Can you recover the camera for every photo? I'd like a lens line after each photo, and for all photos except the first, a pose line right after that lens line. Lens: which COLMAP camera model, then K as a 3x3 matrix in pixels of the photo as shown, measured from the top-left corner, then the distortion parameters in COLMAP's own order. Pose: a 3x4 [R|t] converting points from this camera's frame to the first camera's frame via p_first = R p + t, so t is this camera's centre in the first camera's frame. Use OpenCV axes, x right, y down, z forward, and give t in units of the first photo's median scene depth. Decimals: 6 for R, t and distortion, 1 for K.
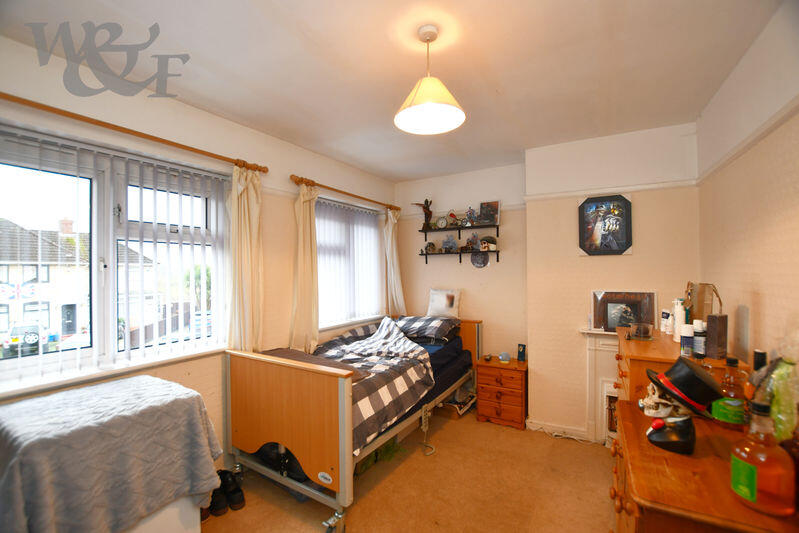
lens RADIAL K [[357.2, 0, 392.2], [0, 357.2, 270.1], [0, 0, 1]] dist [-0.031565, 0.004880]
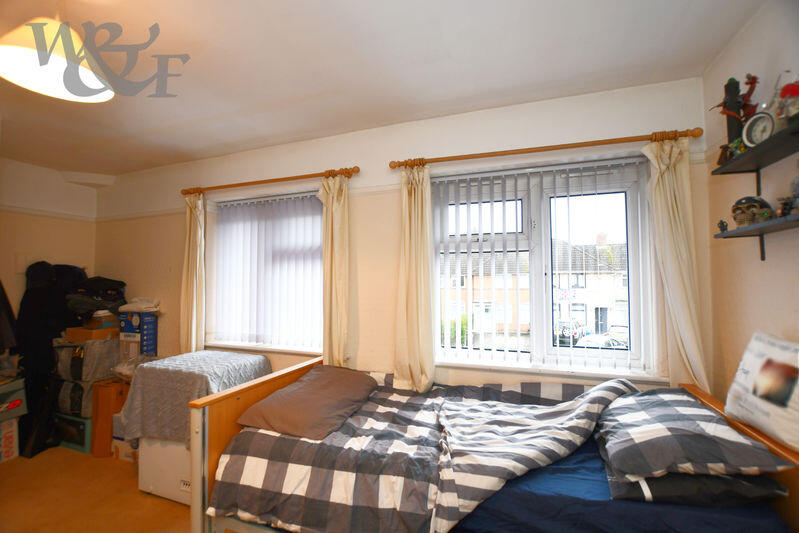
lens RADIAL K [[357.2, 0, 392.3], [0, 357.2, 268.1], [0, 0, 1]] dist [-0.031565, 0.004880]
pose [[0.189754, -0.028124, -0.981429, 0.381205], [0.003786, 0.999603, -0.027913, -0.002108], [0.981824, 0.001581, 0.189785, 0.627929]]
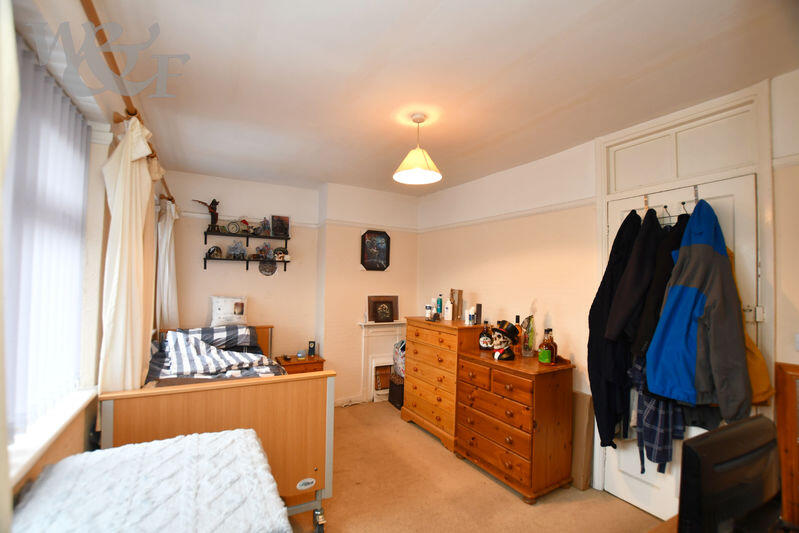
lens RADIAL K [[357.2, 0, 402.8], [0, 357.2, 266.6], [0, 0, 1]] dist [-0.031565, 0.004880]
pose [[0.475953, 0.053933, 0.877816, -0.486361], [-0.026733, 0.998544, -0.046855, 0.005209], [-0.879064, -0.001166, 0.476702, 0.140660]]
